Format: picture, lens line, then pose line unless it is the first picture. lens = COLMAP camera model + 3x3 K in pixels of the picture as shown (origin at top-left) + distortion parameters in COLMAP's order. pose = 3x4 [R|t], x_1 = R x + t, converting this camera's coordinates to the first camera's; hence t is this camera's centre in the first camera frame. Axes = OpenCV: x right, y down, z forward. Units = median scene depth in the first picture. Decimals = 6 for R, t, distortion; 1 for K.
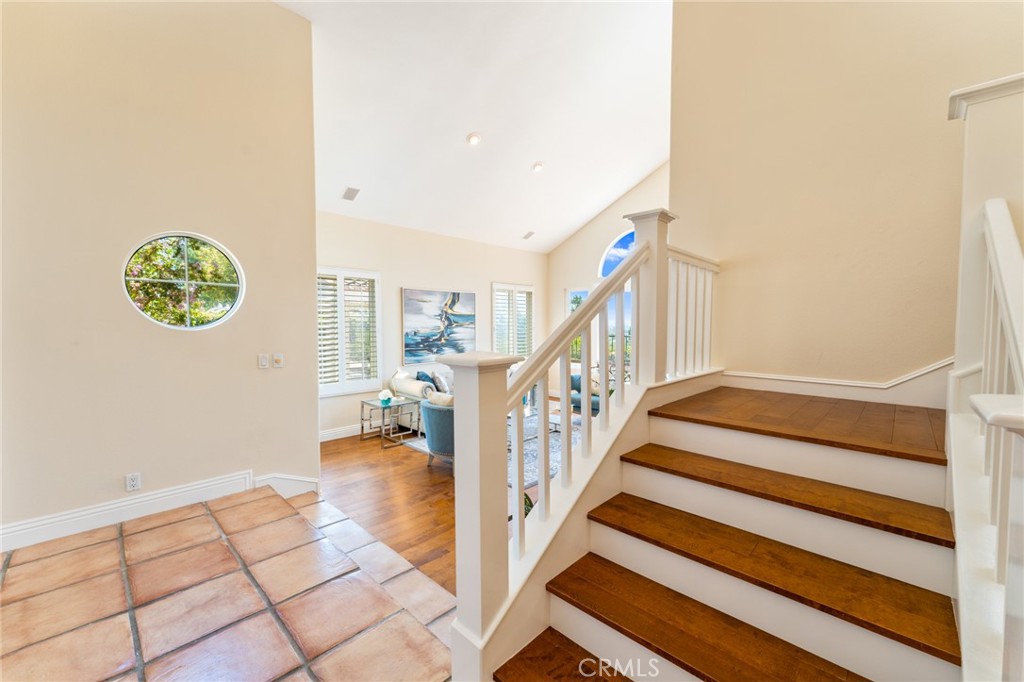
lens RADIAL K [[408.9, 0, 508.3], [0, 408.9, 340.9], [0, 0, 1]] dist [-0.000515, 0.000224]
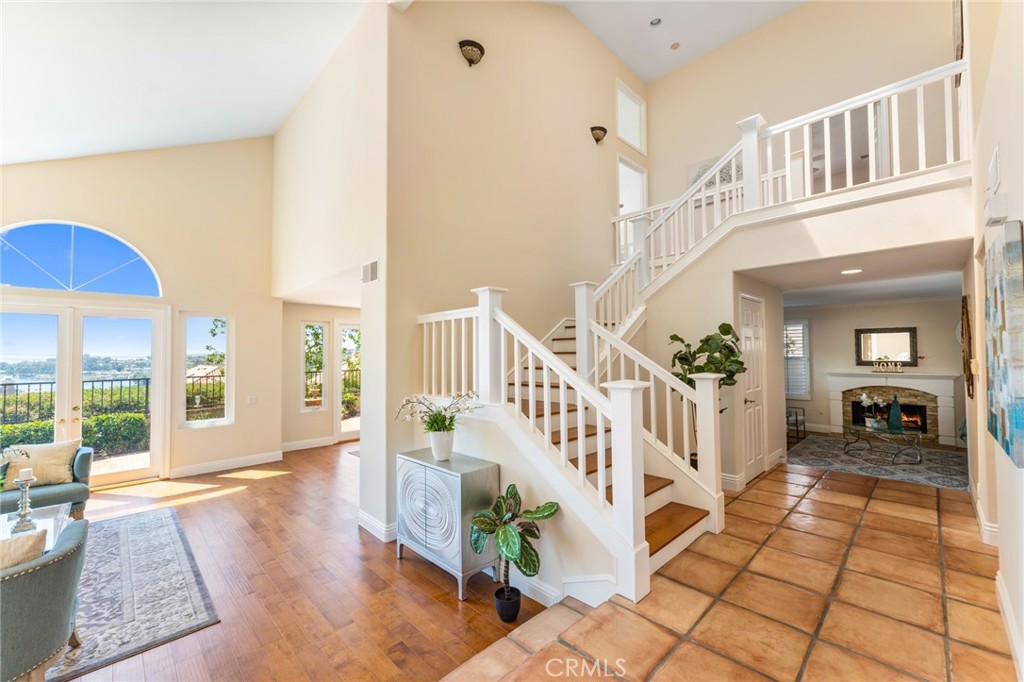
lens RADIAL K [[410.0, 0, 510.2], [0, 410.0, 341.3], [0, 0, 1]] dist [0.001447, 0.000484]
pose [[0.030160, 0.025884, 0.999210, -0.368664], [0.053978, 0.998164, -0.027486, -0.022985], [-0.998087, 0.054764, 0.028708, 0.290021]]
